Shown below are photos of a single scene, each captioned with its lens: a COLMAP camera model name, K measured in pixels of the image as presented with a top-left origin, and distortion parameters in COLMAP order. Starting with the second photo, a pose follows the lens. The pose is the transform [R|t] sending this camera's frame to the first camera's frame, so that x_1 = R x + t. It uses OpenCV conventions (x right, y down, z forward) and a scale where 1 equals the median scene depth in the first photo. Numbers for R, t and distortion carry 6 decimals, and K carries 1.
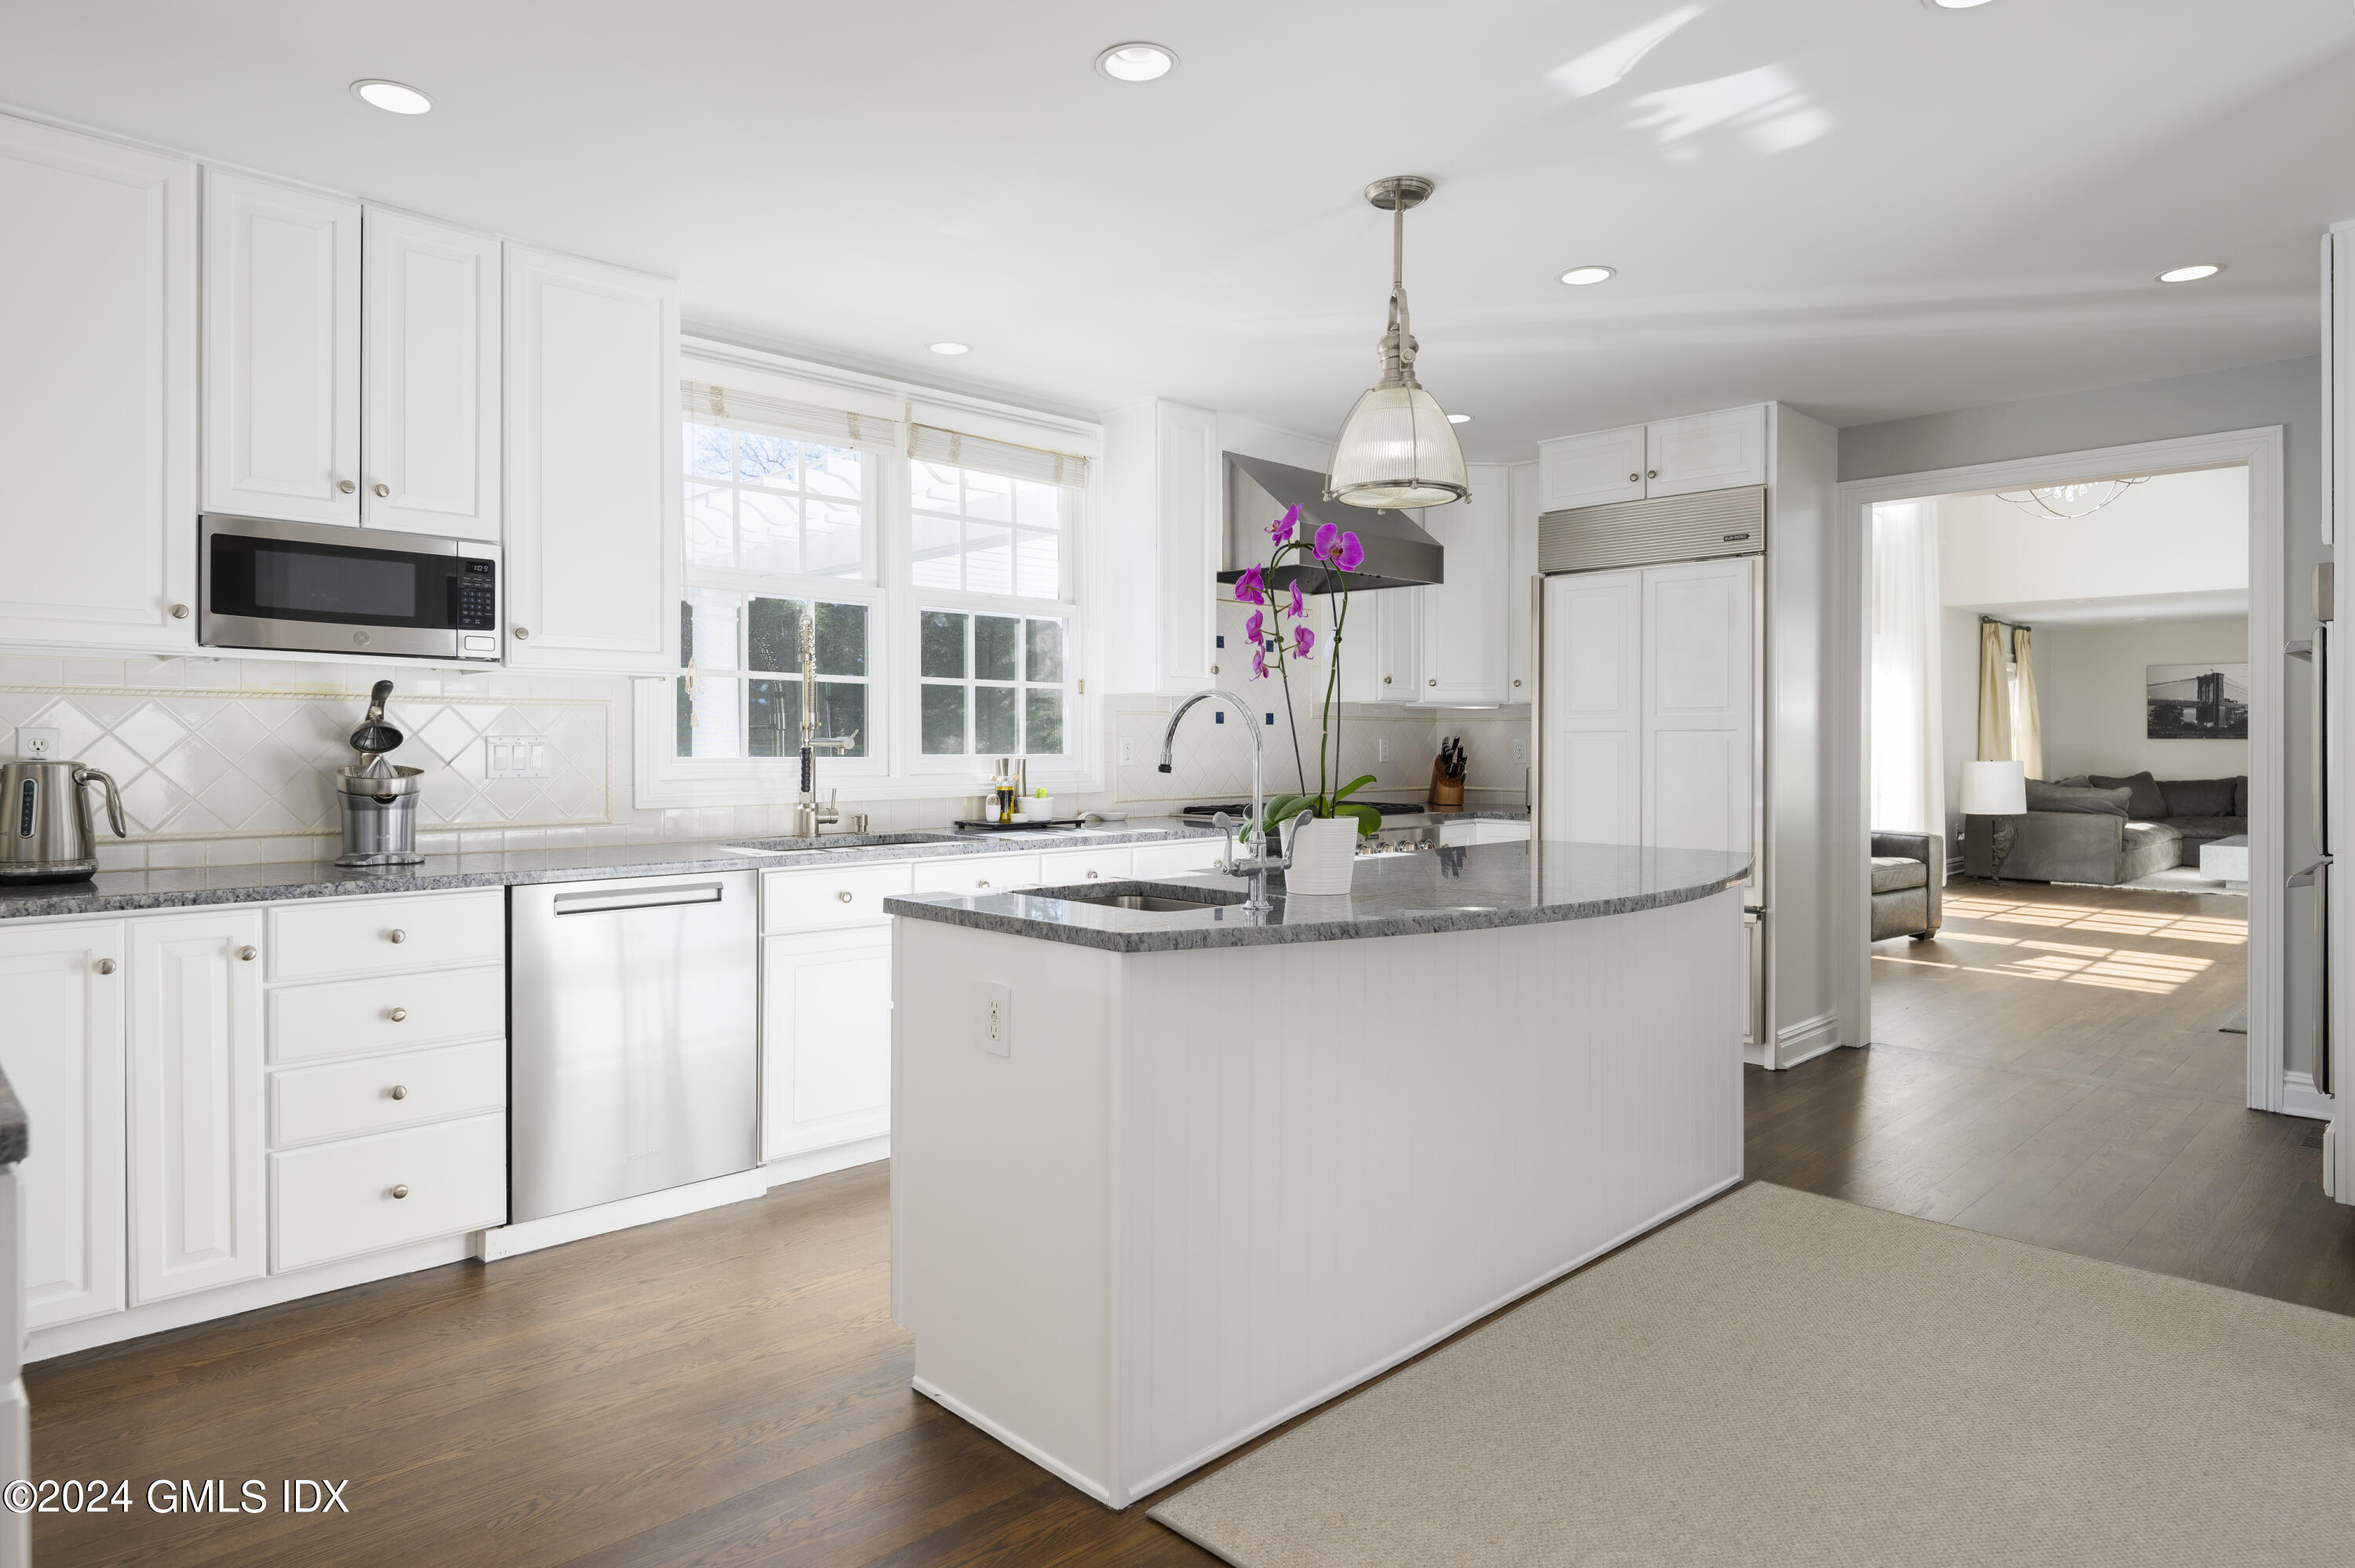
lens RADIAL K [[1365.4, 0, 1181.6], [0, 1365.4, 755.0], [0, 0, 1]] dist [0.004087, 0.000473]
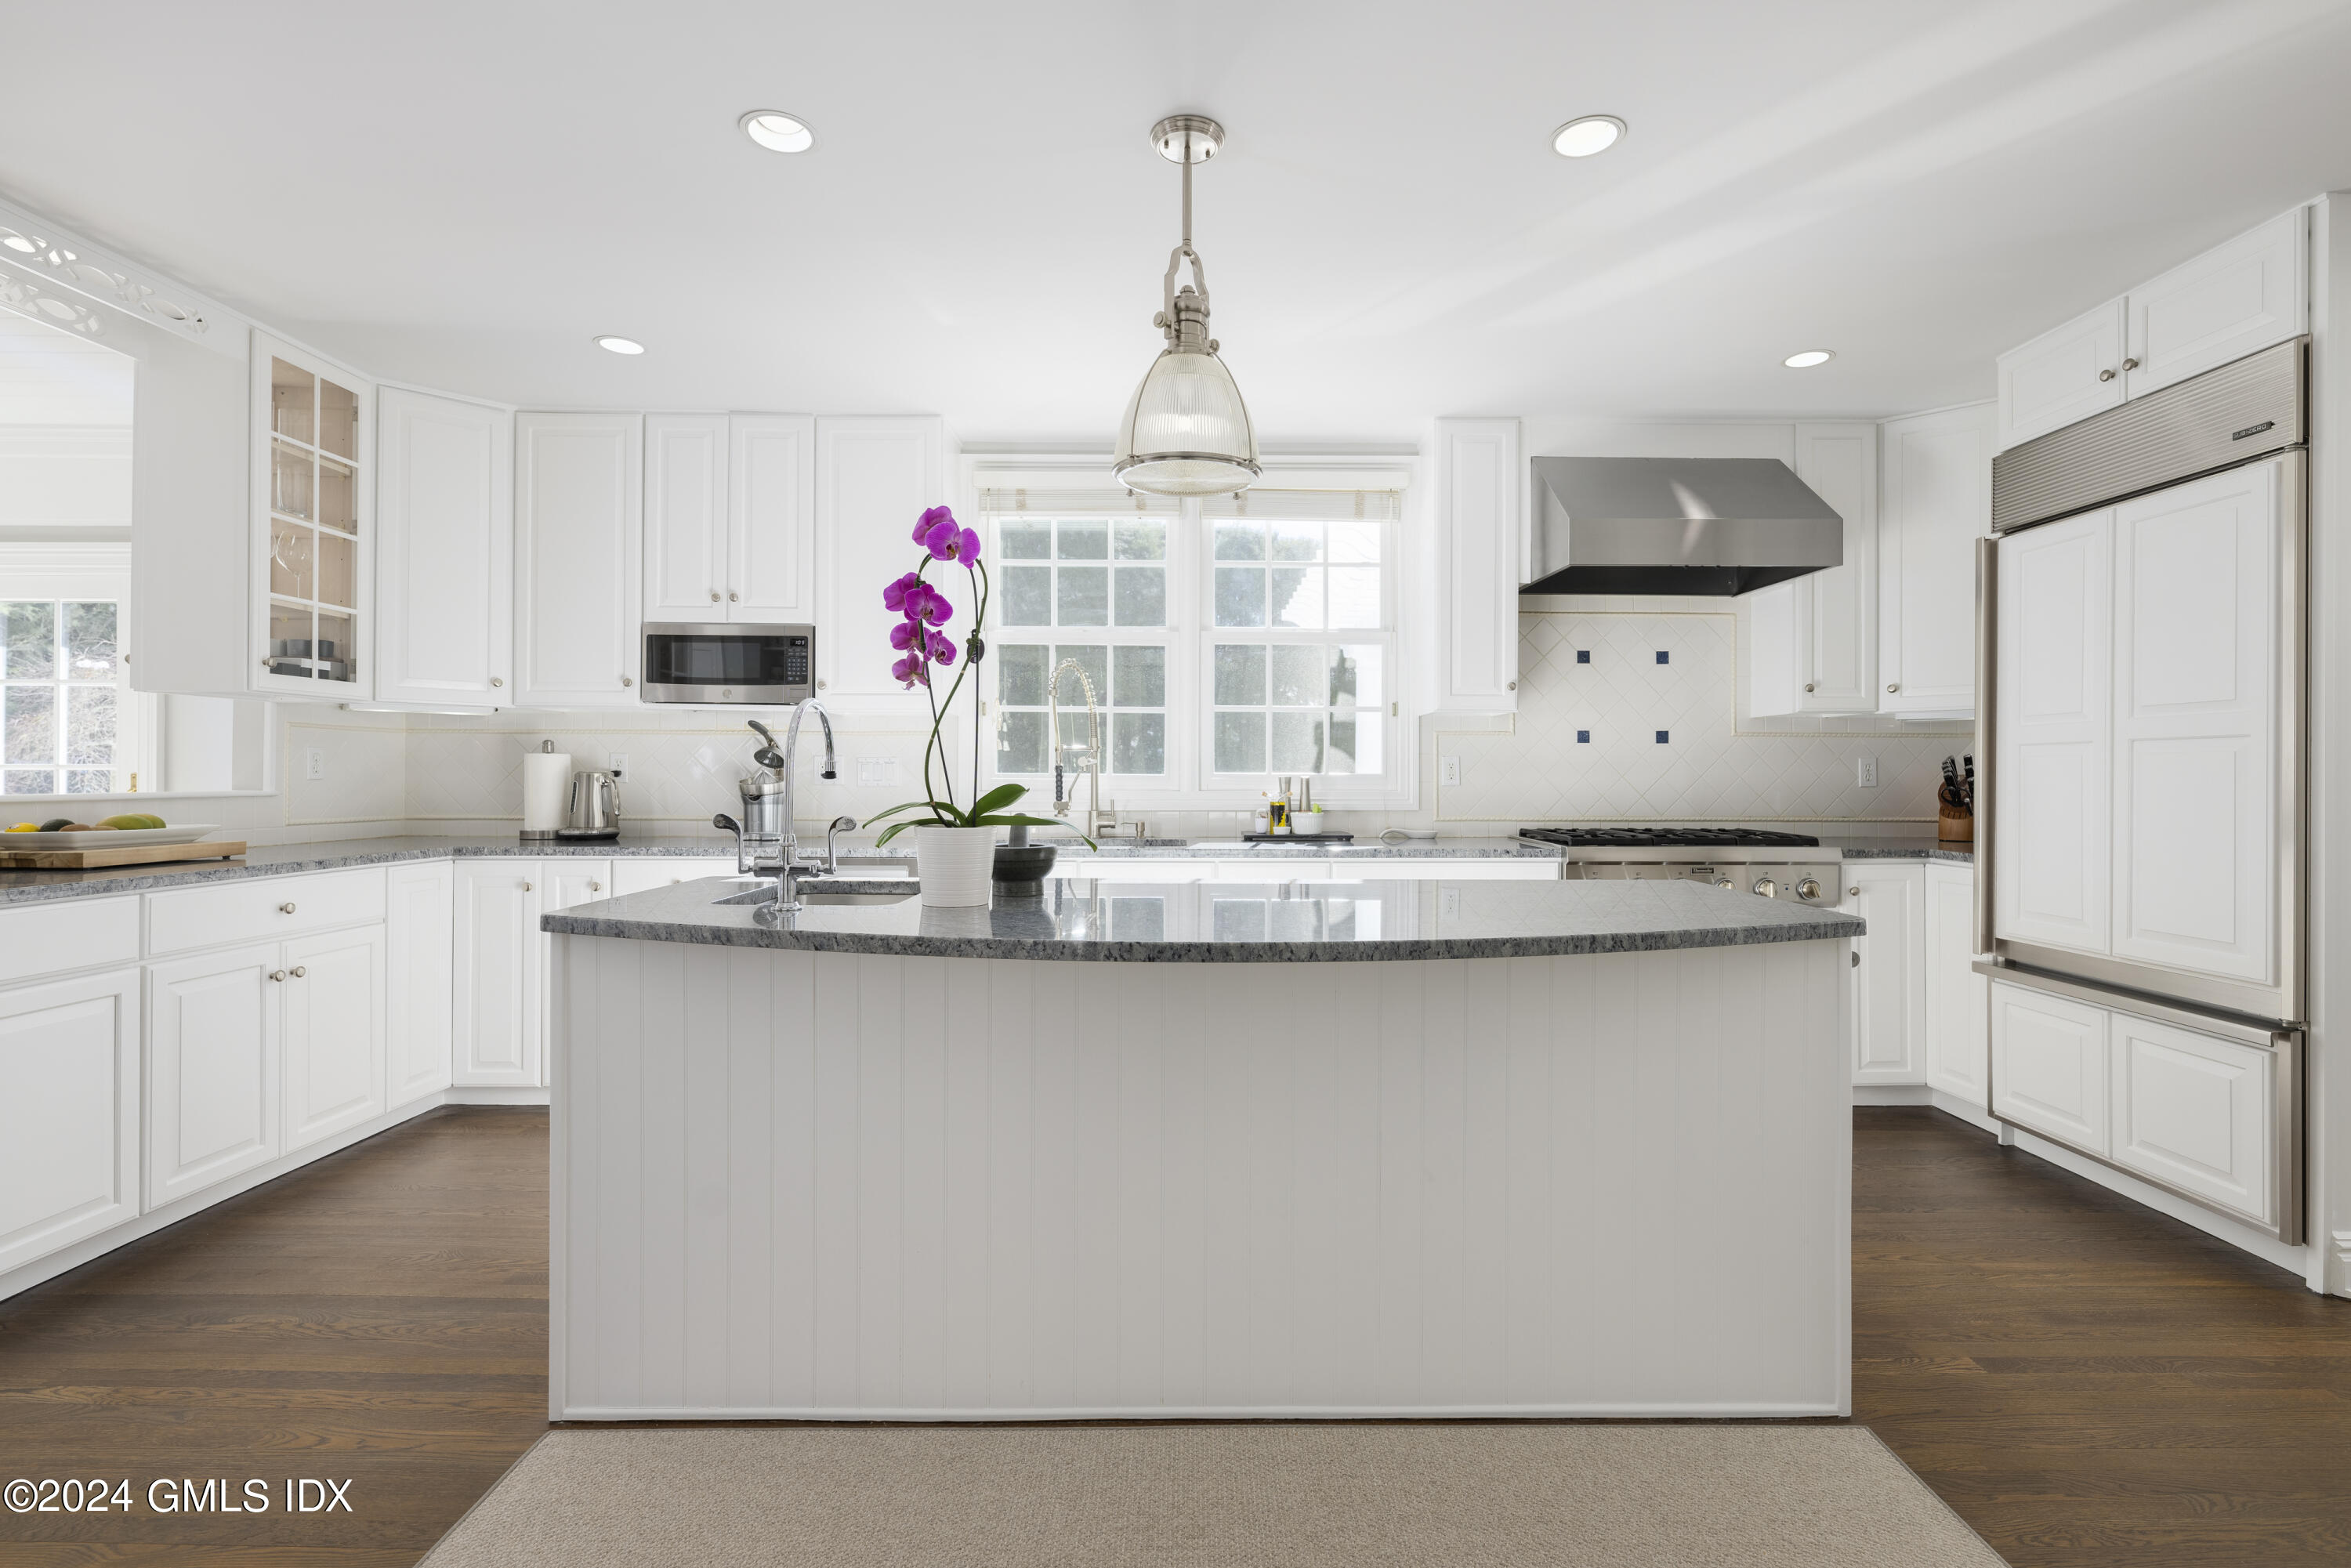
lens RADIAL K [[1087.8, 0, 1186.9], [0, 1087.8, 778.5], [0, 0, 1]] dist [0.001402, -0.000328]
pose [[0.719009, 0.003729, -0.694990, 0.390080], [-0.007695, 0.999967, -0.002596, 0.006357], [0.694958, 0.007214, 0.719014, 0.288911]]
